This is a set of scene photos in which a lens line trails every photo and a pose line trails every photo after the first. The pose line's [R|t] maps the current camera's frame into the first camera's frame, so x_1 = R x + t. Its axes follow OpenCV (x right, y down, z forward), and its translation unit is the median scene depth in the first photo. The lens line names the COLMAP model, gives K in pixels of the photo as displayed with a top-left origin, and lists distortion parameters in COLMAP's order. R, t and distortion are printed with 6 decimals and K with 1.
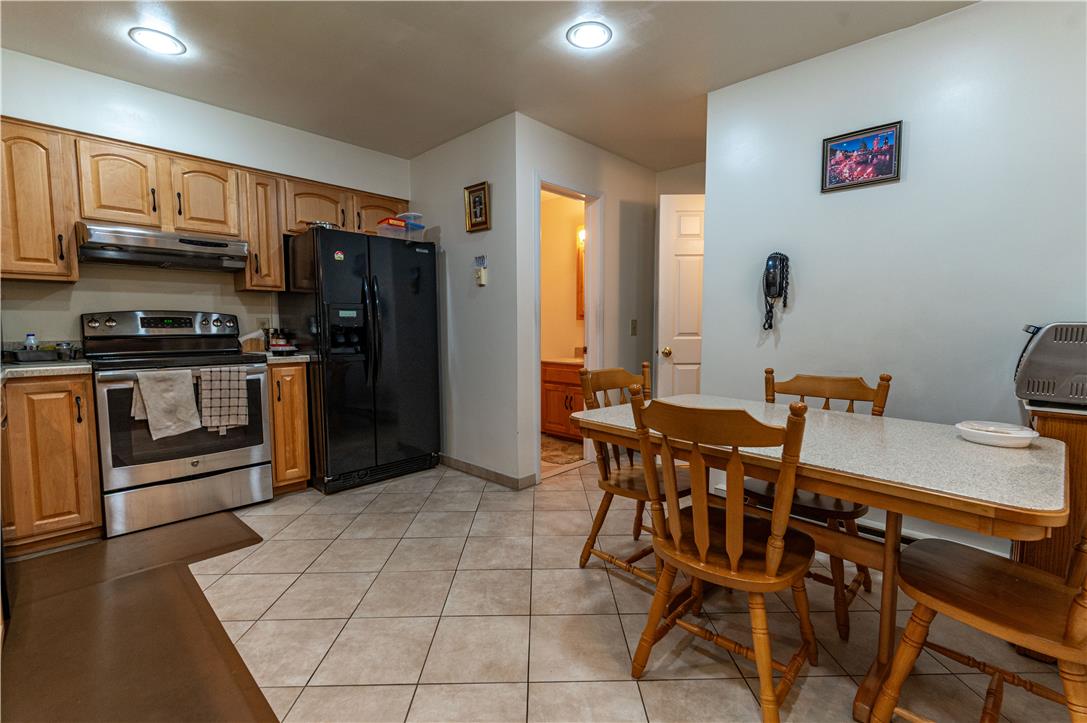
lens RADIAL K [[464.9, 0, 546.9], [0, 464.9, 357.5], [0, 0, 1]] dist [0.005177, -0.000952]
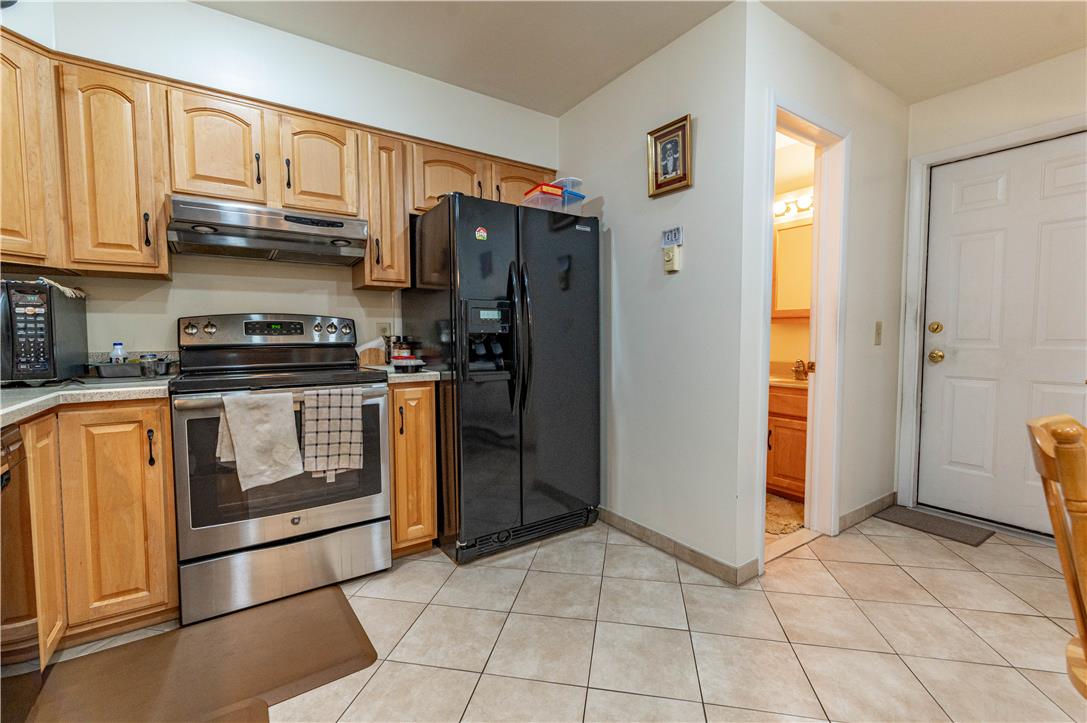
lens RADIAL K [[464.9, 0, 544.8], [0, 464.9, 359.0], [0, 0, 1]] dist [0.005177, -0.000952]
pose [[0.976711, 0.008331, -0.214396, -0.191926], [-0.011875, 0.999813, -0.015248, -0.015980], [0.214229, 0.017438, 0.976628, 0.319833]]
